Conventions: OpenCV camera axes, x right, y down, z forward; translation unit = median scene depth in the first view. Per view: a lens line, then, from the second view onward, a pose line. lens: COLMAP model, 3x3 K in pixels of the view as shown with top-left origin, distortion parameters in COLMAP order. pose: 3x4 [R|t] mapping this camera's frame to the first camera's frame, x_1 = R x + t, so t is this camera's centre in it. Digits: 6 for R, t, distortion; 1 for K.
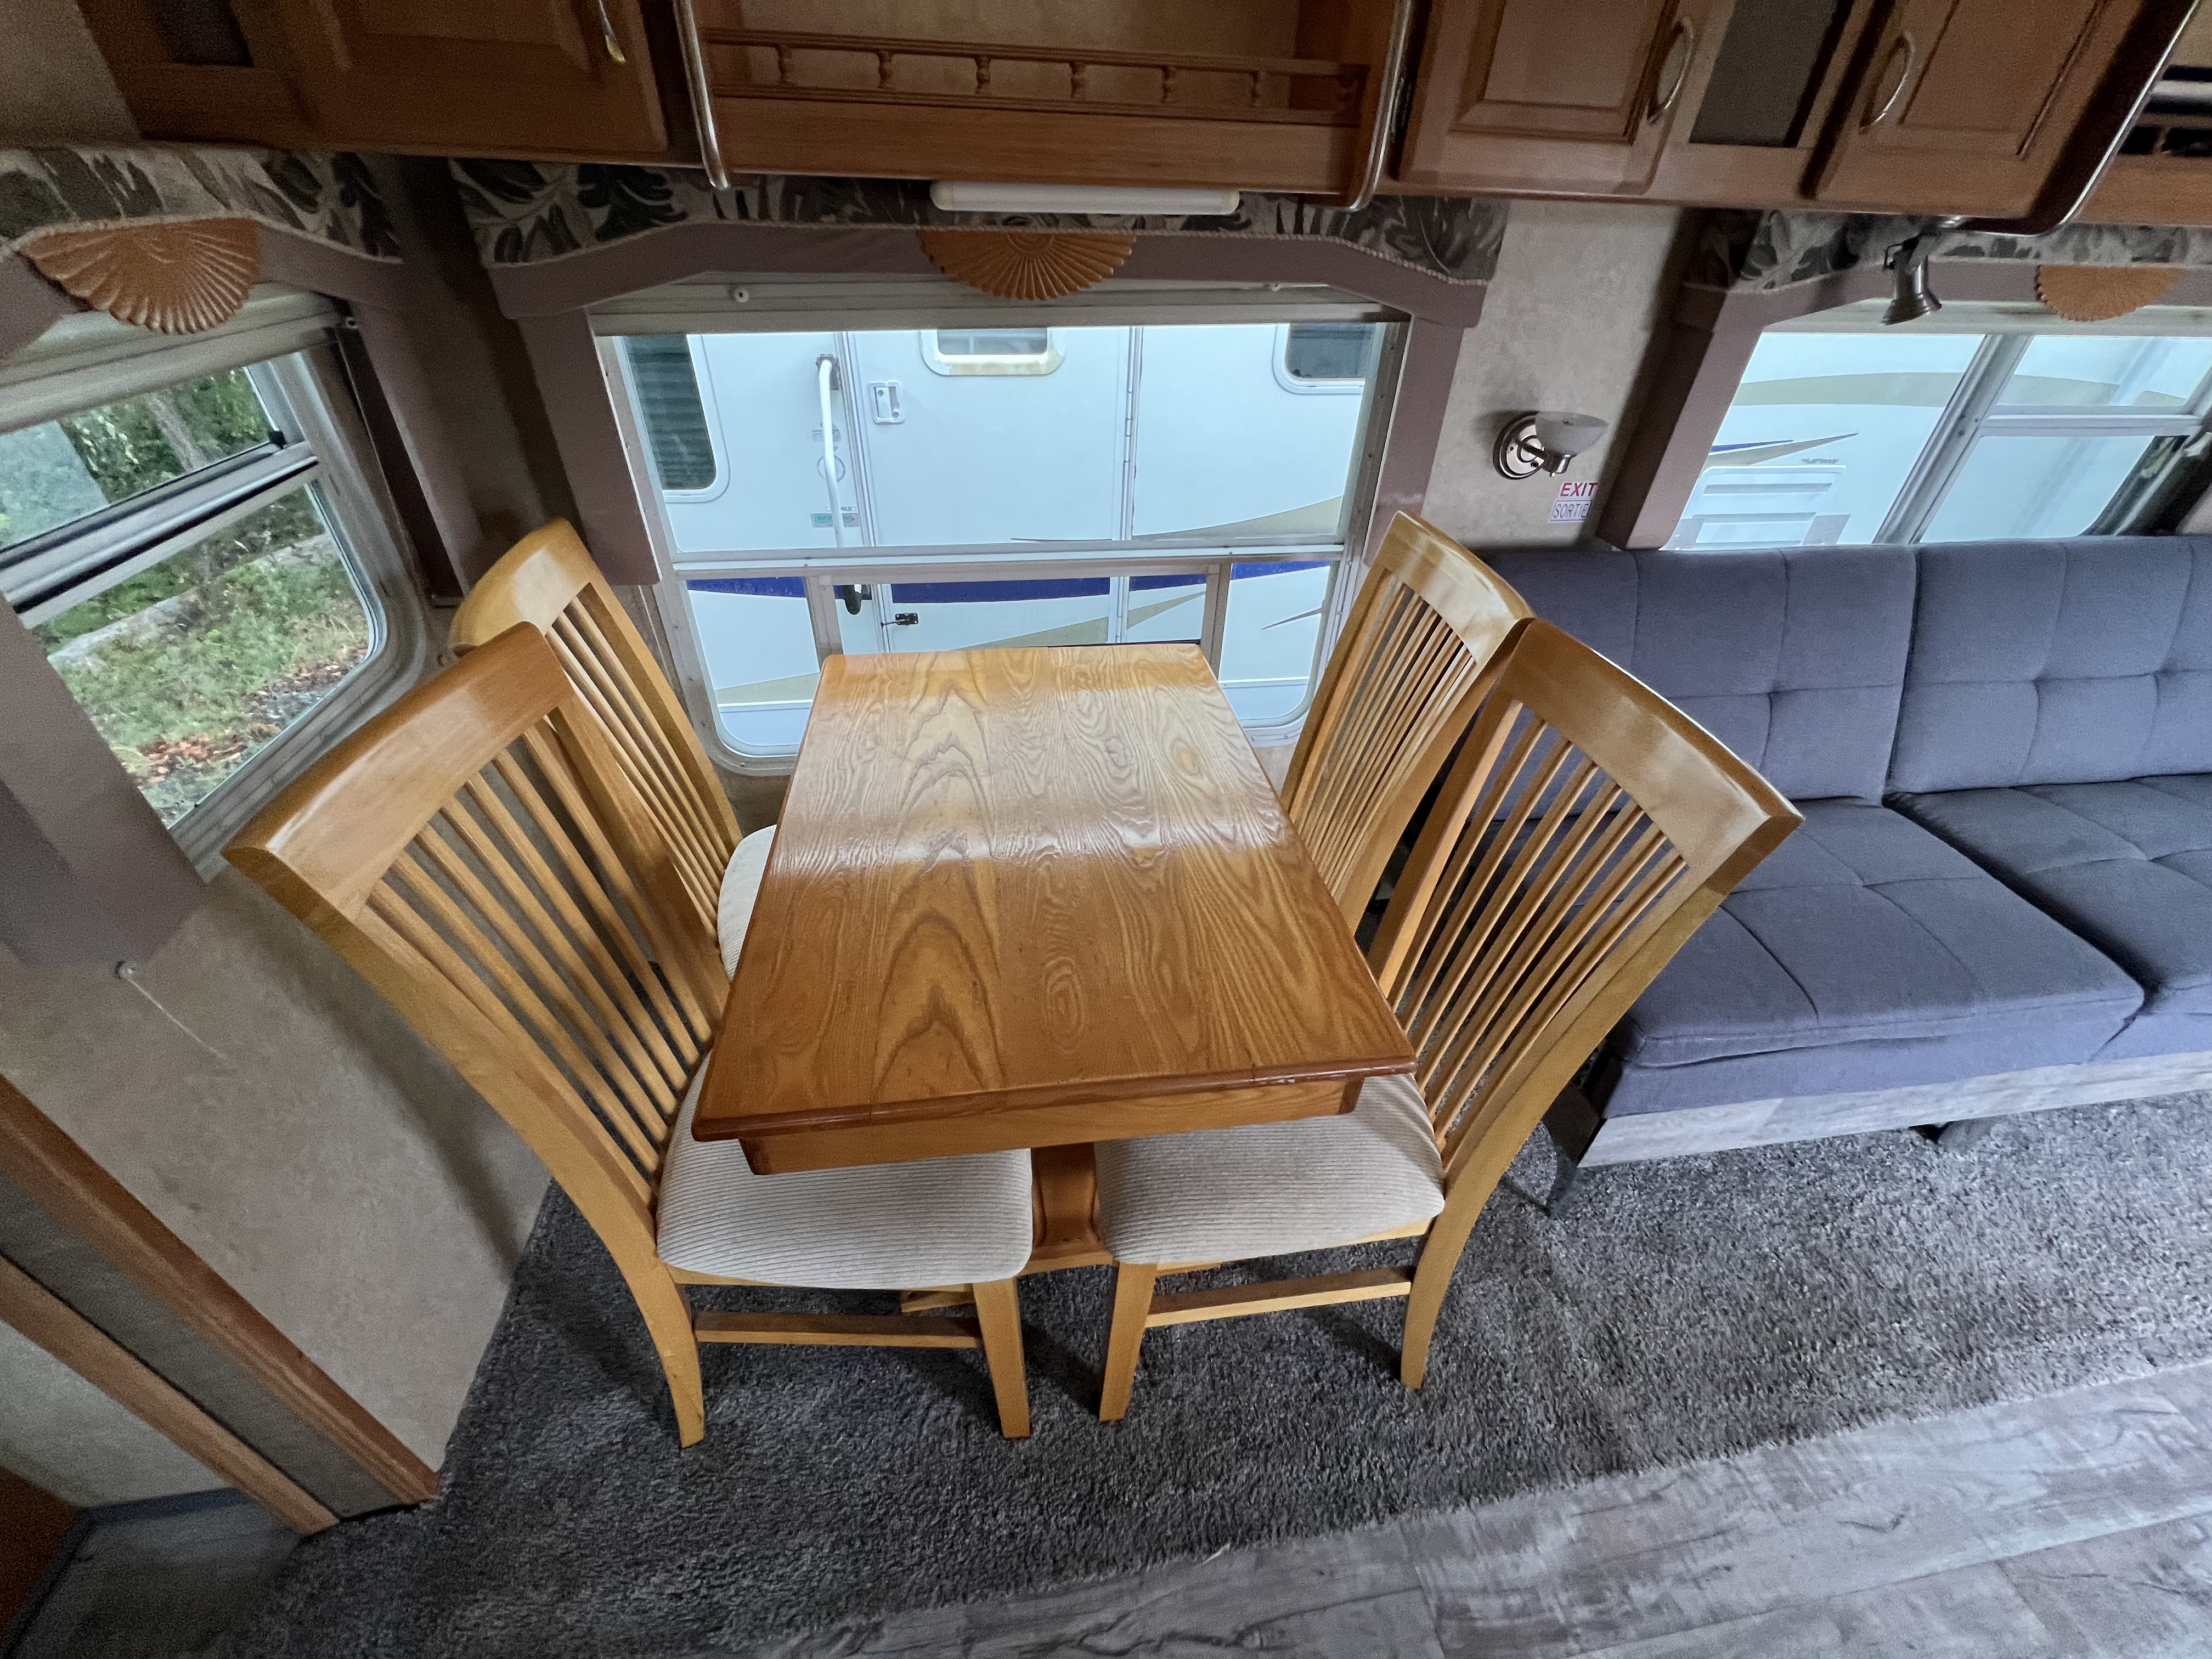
lens RADIAL K [[882.0, 0, 1111.2], [0, 882.0, 829.8], [0, 0, 1]] dist [-0.001227, -0.000007]
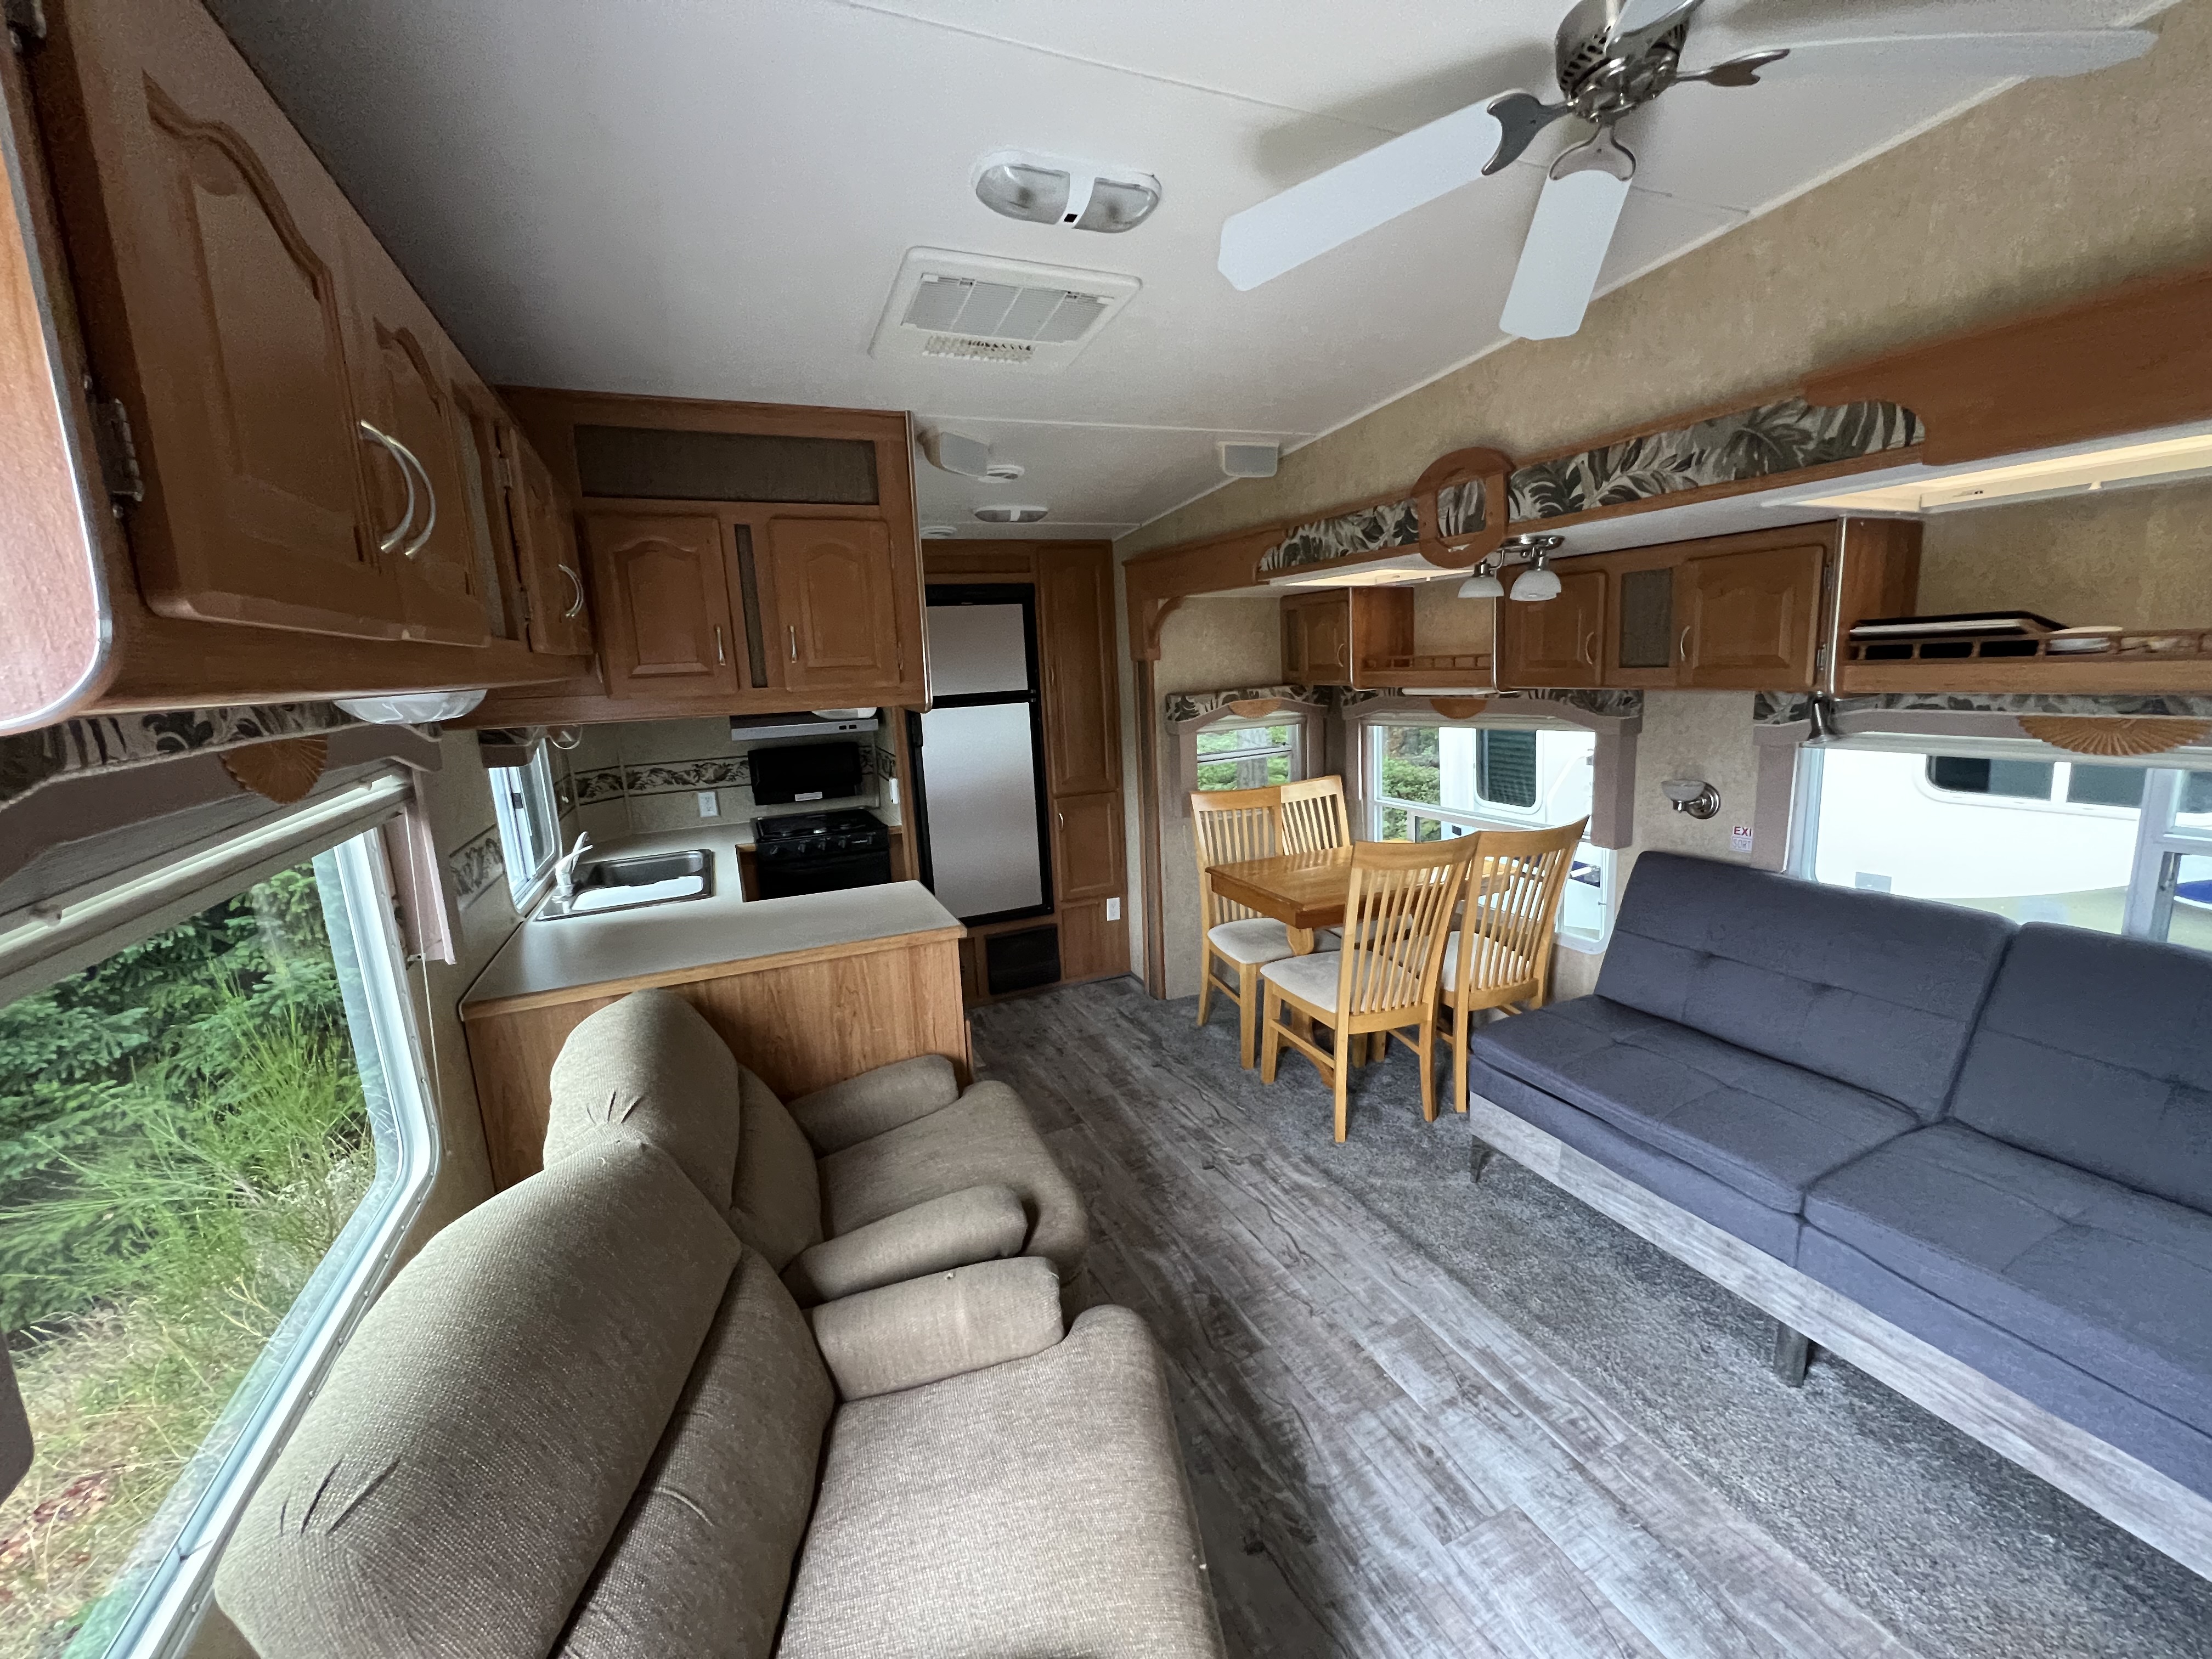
lens RADIAL K [[882.0, 0, 1108.4], [0, 882.0, 827.7], [0, 0, 1]] dist [-0.001227, -0.000007]
pose [[0.258758, 0.139922, -0.955754, 1.975106], [-0.520028, 0.854004, -0.015765, 0.260736], [0.814012, 0.501098, 0.293744, -0.459067]]
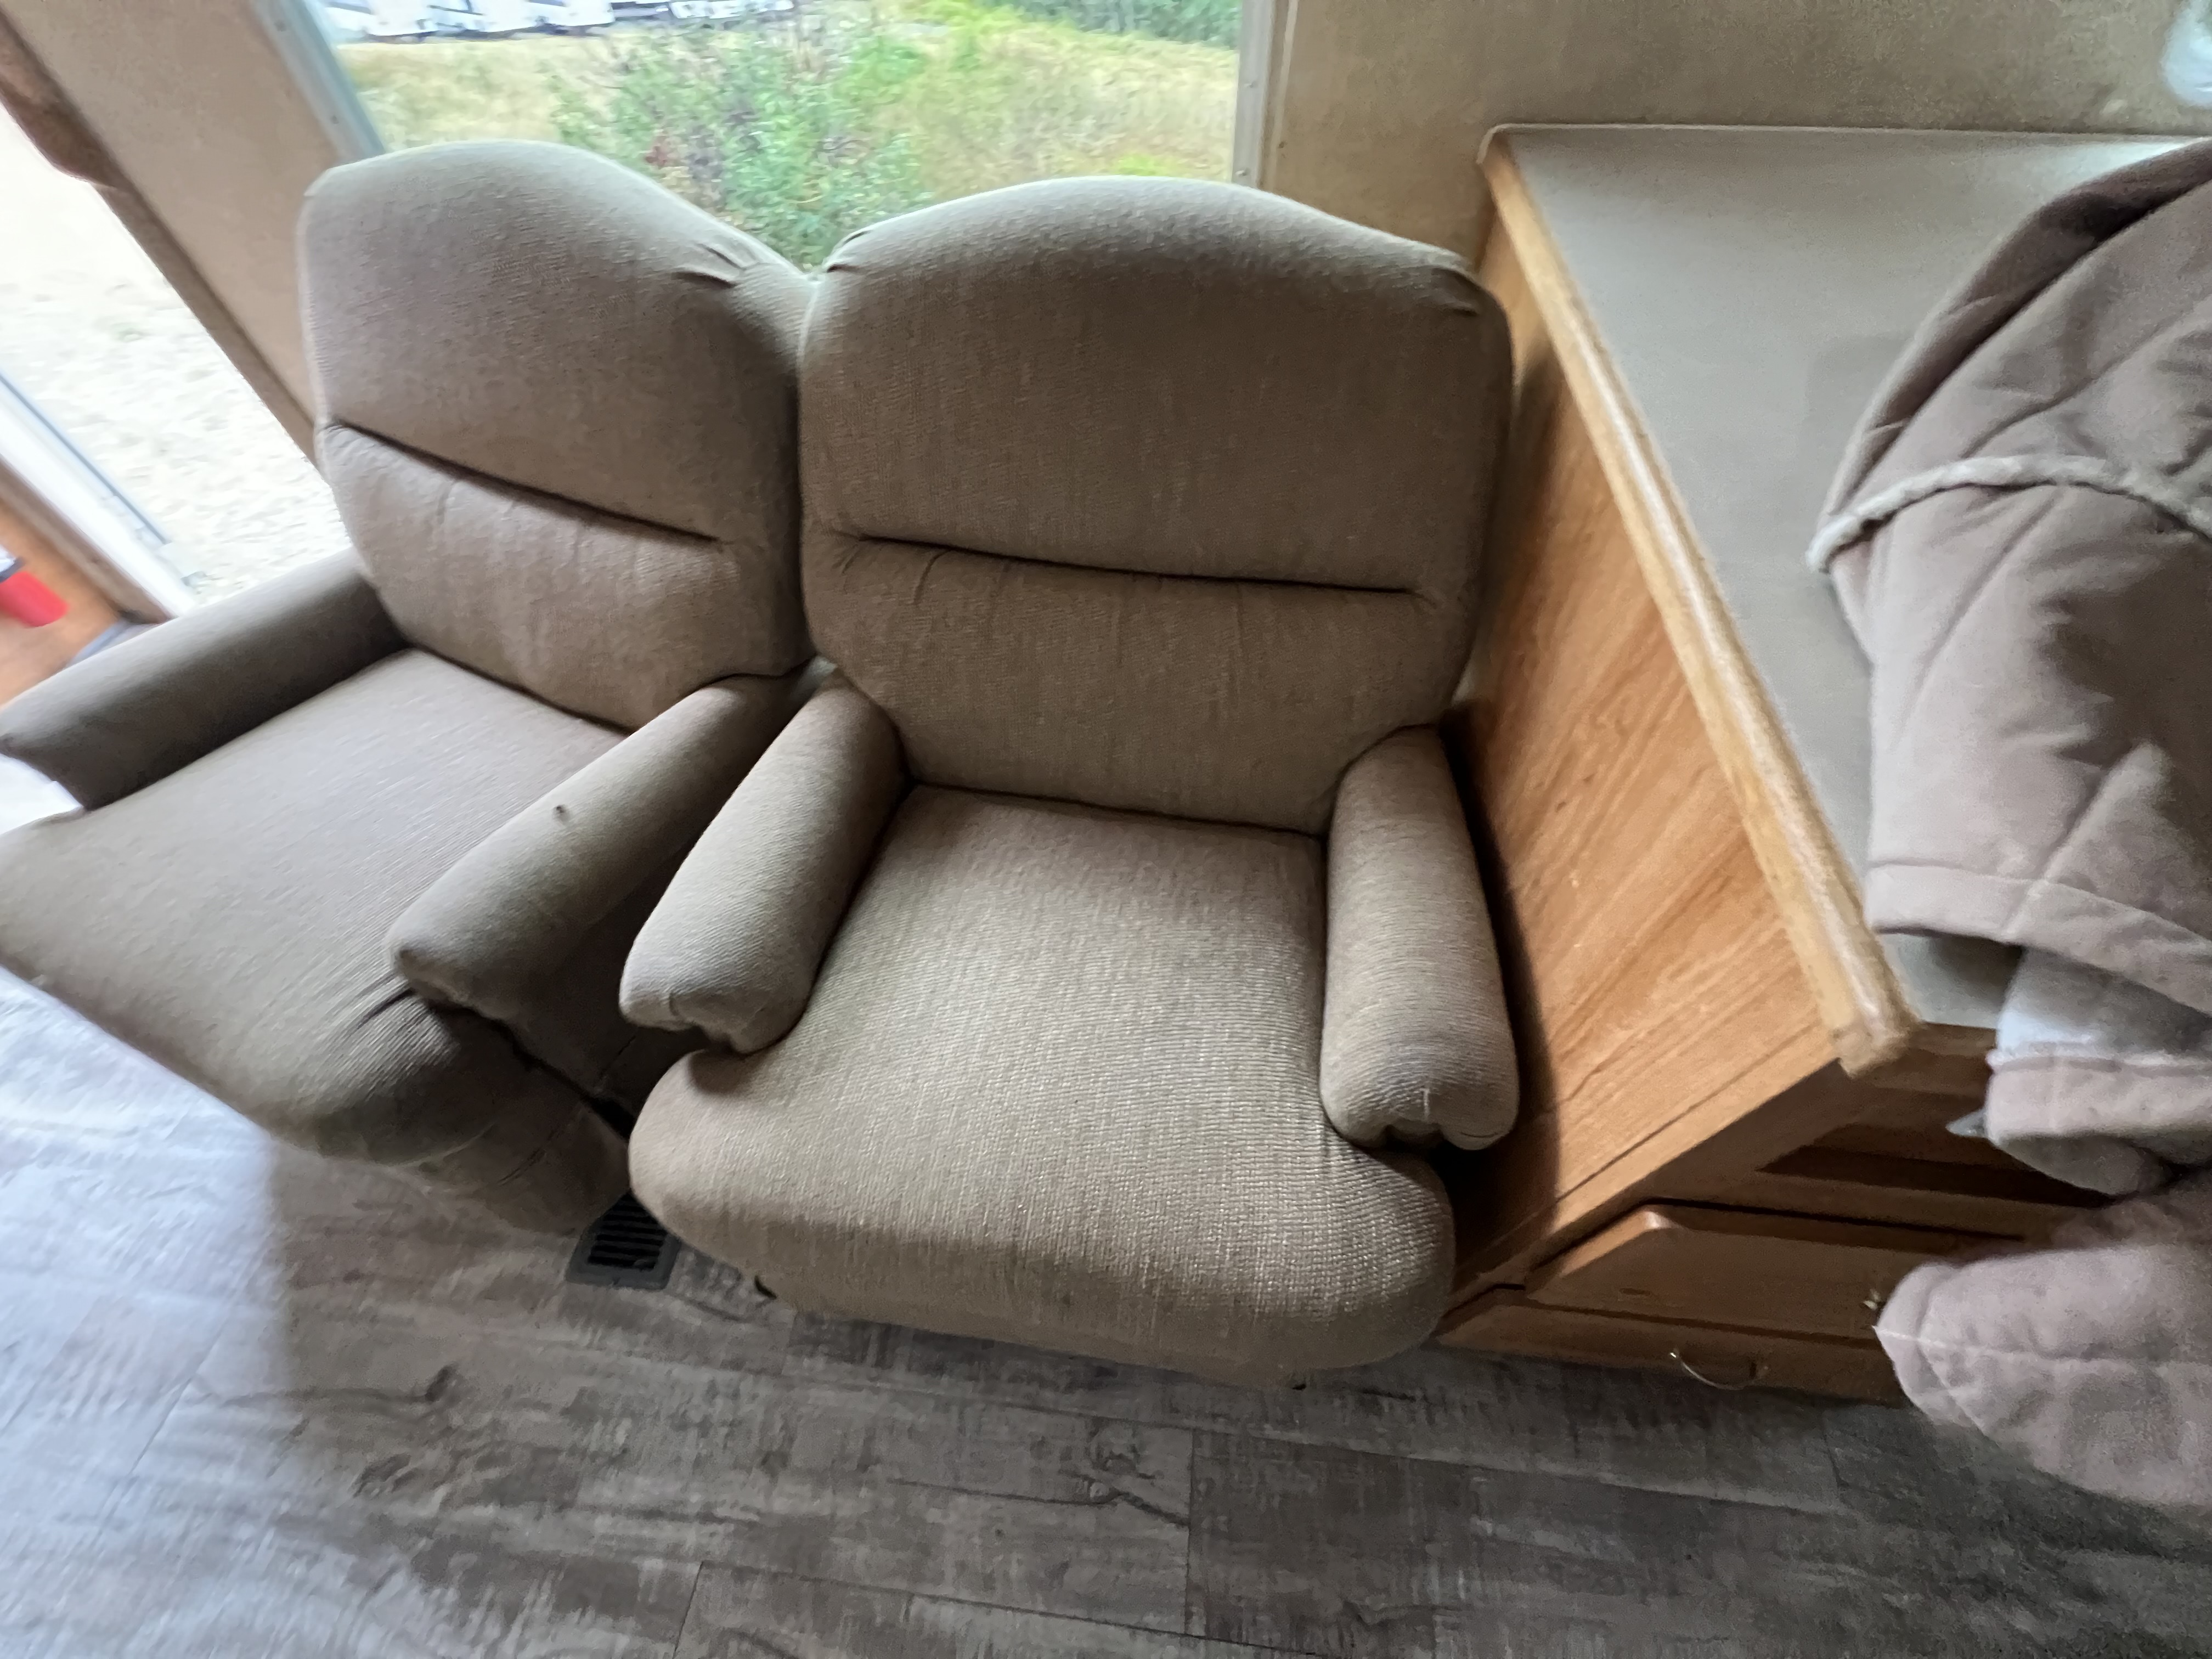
lens RADIAL K [[882.0, 0, 1109.0], [0, 882.0, 823.6], [0, 0, 1]] dist [-0.001227, -0.000007]
pose [[-0.964139, -0.217084, 0.152675, 0.533076], [0.147424, 0.040283, 0.988253, 0.253703], [-0.220684, 0.975321, -0.006835, -0.107746]]
